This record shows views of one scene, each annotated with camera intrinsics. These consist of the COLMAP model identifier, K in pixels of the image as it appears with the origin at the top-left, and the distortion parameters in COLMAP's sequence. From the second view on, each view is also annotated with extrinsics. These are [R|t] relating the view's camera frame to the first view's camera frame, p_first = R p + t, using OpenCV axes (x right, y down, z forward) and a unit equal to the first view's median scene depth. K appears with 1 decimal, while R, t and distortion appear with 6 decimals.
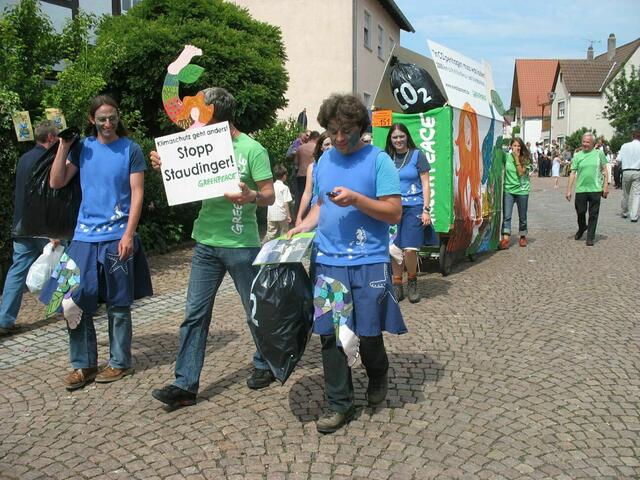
lens RADIAL K [[666.6, 0, 327.1], [0, 666.6, 240.7], [0, 0, 1]] dist [-0.186797, 0.220000]
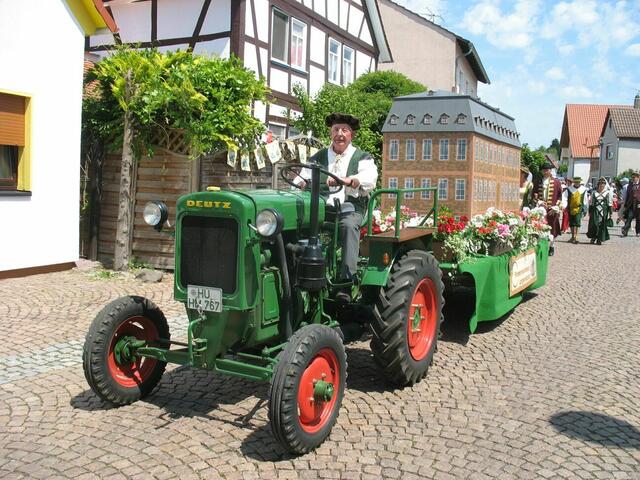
lens RADIAL K [[666.6, 0, 327.1], [0, 666.6, 240.7], [0, 0, 1]] dist [-0.186797, 0.220000]
pose [[0.997861, 0.042303, -0.049847, -0.127903], [-0.044484, 0.998062, -0.043504, 0.038351], [0.047910, 0.045629, 0.997809, -0.252611]]
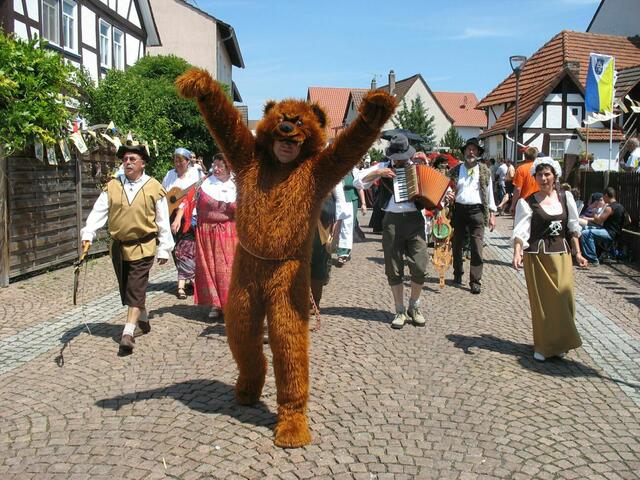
lens RADIAL K [[666.6, 0, 327.1], [0, 666.6, 240.7], [0, 0, 1]] dist [-0.186797, 0.220000]
pose [[0.944523, -0.025488, 0.327455, -0.178275], [0.034210, 0.999196, -0.020900, 0.034782], [-0.326659, 0.030943, 0.944636, -0.240122]]
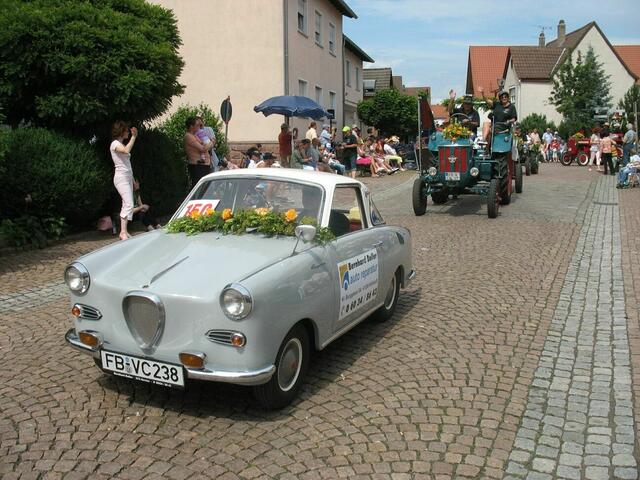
lens RADIAL K [[666.6, 0, 327.1], [0, 666.6, 240.7], [0, 0, 1]] dist [-0.186797, 0.220000]
pose [[0.998640, -0.016808, 0.049362, 0.050023], [0.016025, 0.999740, 0.016228, 0.000067], [-0.049622, -0.015415, 0.998649, 0.016927]]
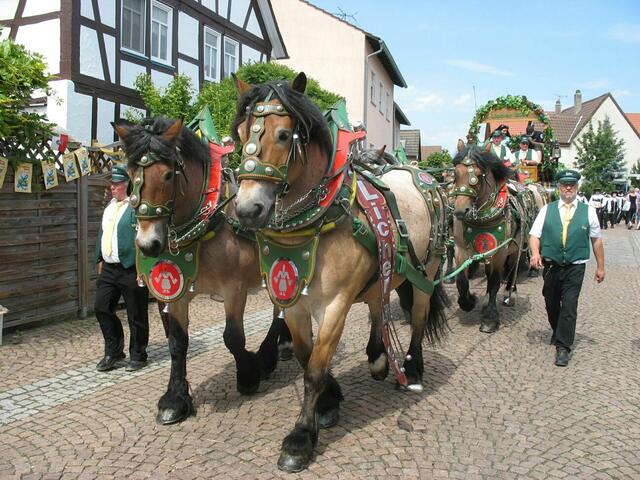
lens RADIAL K [[666.6, 0, 327.1], [0, 666.6, 240.7], [0, 0, 1]] dist [-0.186797, 0.220000]
pose [[0.998441, 0.013808, 0.054088, -0.083214], [-0.010351, 0.997916, -0.063686, 0.014900], [-0.054855, 0.063027, 0.996503, -0.119440]]
